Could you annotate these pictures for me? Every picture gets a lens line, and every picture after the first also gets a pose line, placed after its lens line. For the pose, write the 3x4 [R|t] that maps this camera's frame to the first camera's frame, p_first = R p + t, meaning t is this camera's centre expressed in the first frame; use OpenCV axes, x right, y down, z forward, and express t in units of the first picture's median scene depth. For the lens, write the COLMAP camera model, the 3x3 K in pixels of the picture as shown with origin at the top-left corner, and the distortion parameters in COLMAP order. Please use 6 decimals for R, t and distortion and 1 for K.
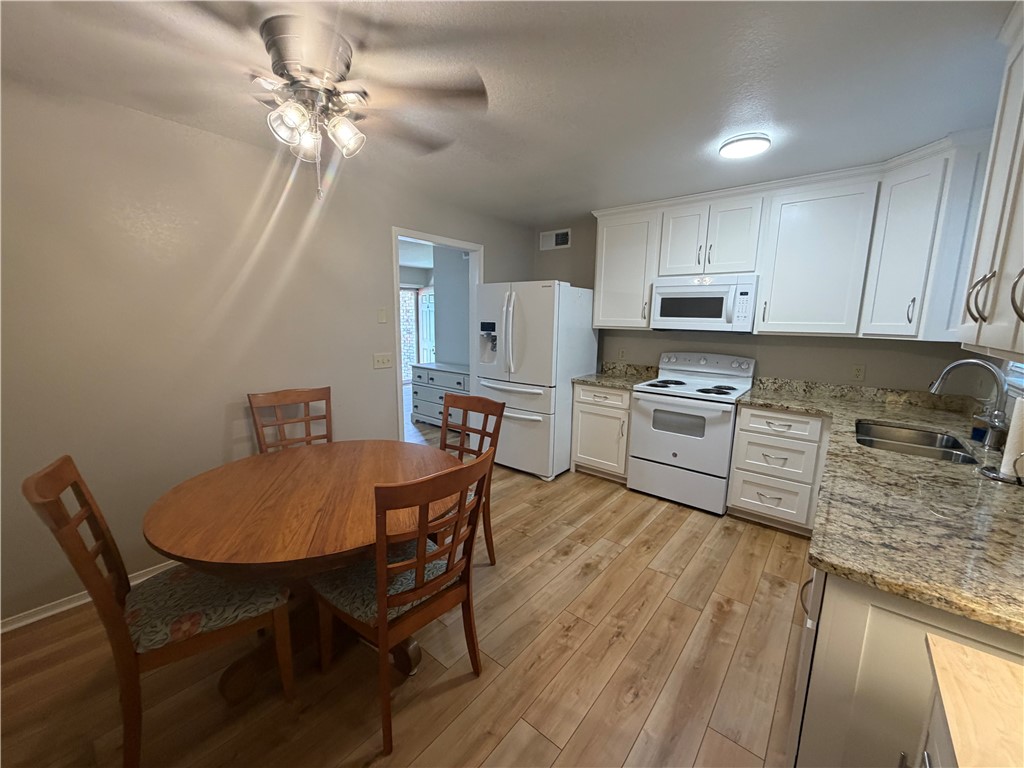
lens RADIAL K [[407.6, 0, 508.8], [0, 407.6, 385.0], [0, 0, 1]] dist [0.000942, 0.000211]
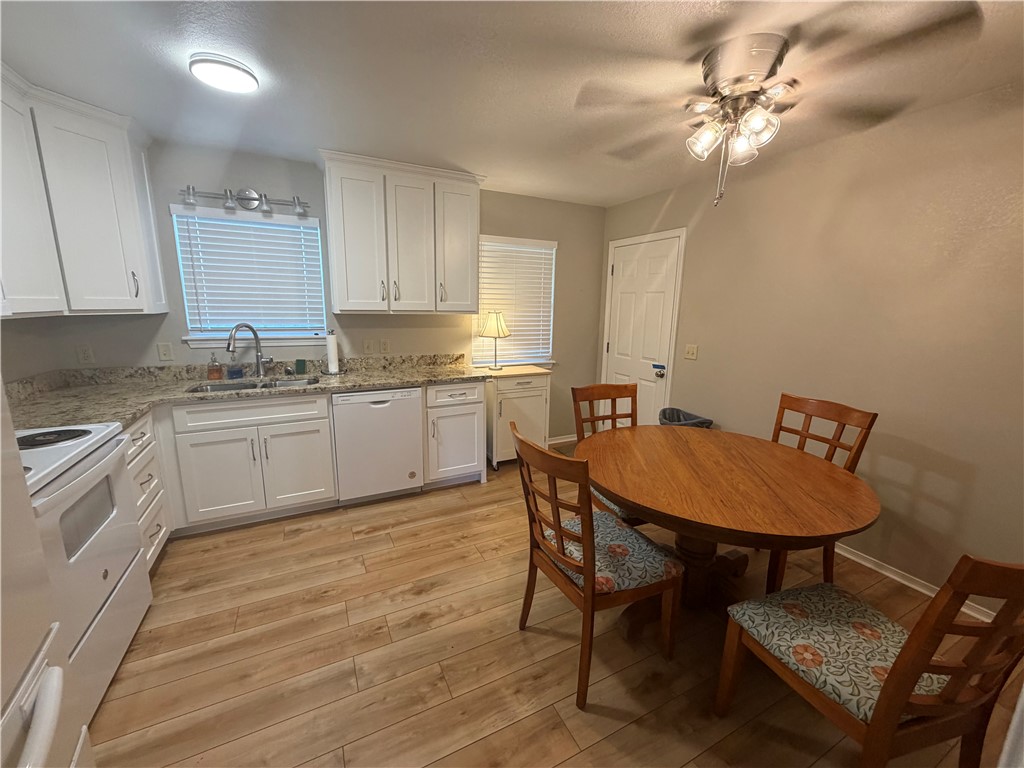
lens RADIAL K [[407.6, 0, 507.7], [0, 407.6, 385.4], [0, 0, 1]] dist [0.000942, 0.000211]
pose [[-0.912746, -0.109396, 0.393608, -0.234071], [0.037103, 0.937300, 0.346544, -0.224225], [-0.406839, 0.330911, -0.851457, 1.326664]]
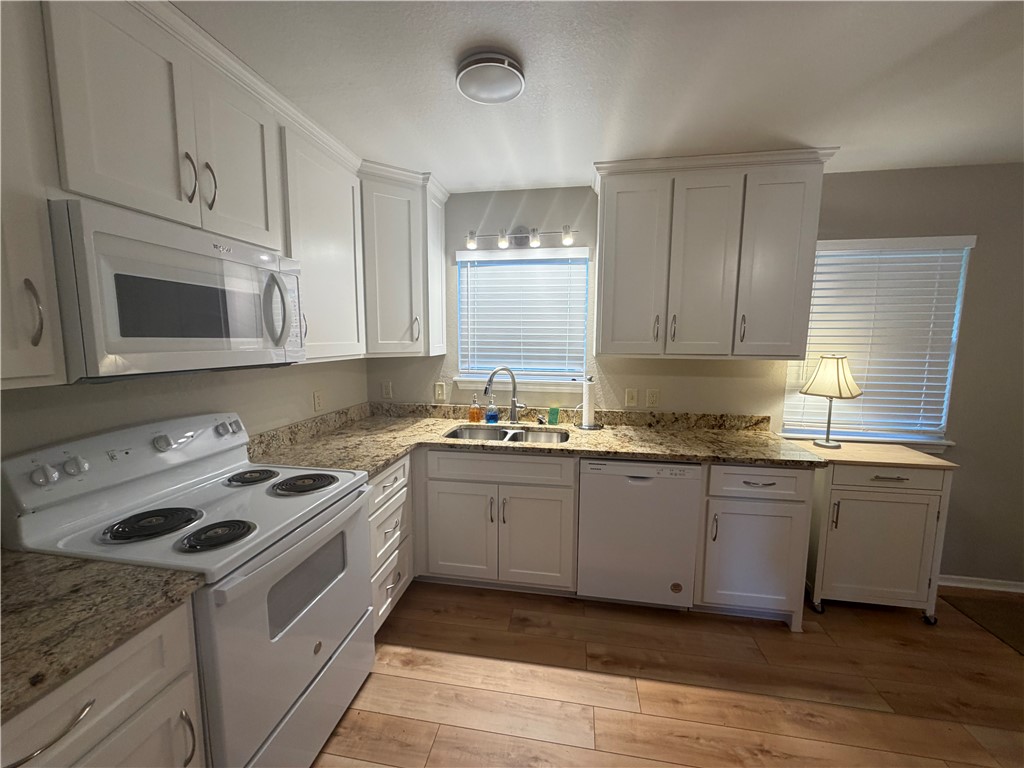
lens RADIAL K [[407.6, 0, 509.4], [0, 407.6, 385.7], [0, 0, 1]] dist [0.000942, 0.000211]
pose [[-0.498155, -0.120206, 0.858715, -0.048527], [0.128961, 0.969058, 0.210464, -0.196675], [-0.857444, 0.215585, -0.467240, 1.120527]]
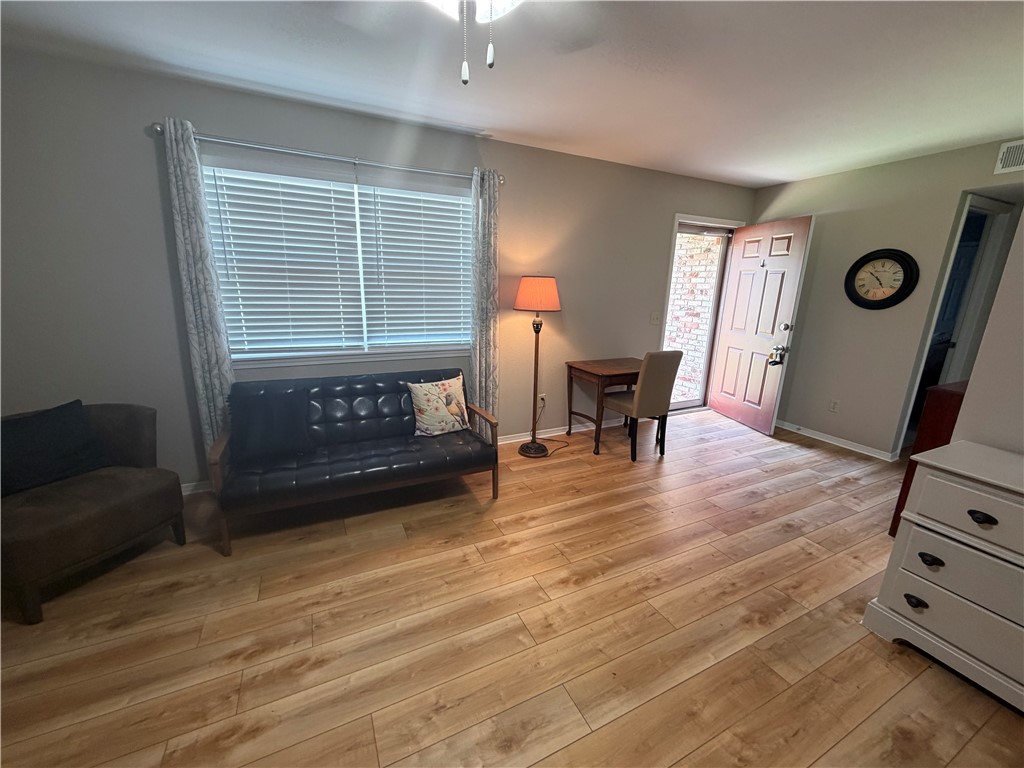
lens RADIAL K [[407.6, 0, 510.0], [0, 407.6, 384.2], [0, 0, 1]] dist [0.000942, 0.000211]
pose [[0.912002, 0.105813, -0.396304, -0.778527], [-0.077829, 0.993243, 0.086089, -0.202807], [0.402735, -0.047669, 0.914074, 1.259972]]
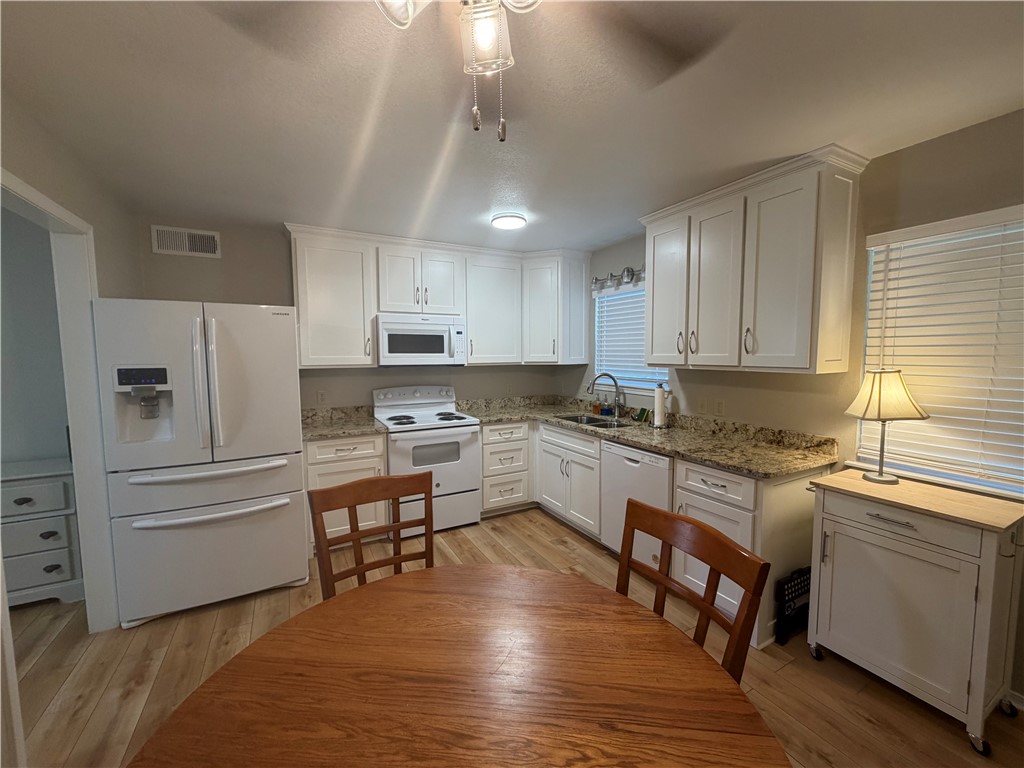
lens RADIAL K [[407.6, 0, 511.4], [0, 407.6, 383.8], [0, 0, 1]] dist [0.000942, 0.000211]
pose [[0.372270, -0.088833, 0.923864, -0.525949], [0.163215, 0.986163, 0.029056, -0.093971], [-0.913661, 0.139972, 0.381617, 0.463041]]
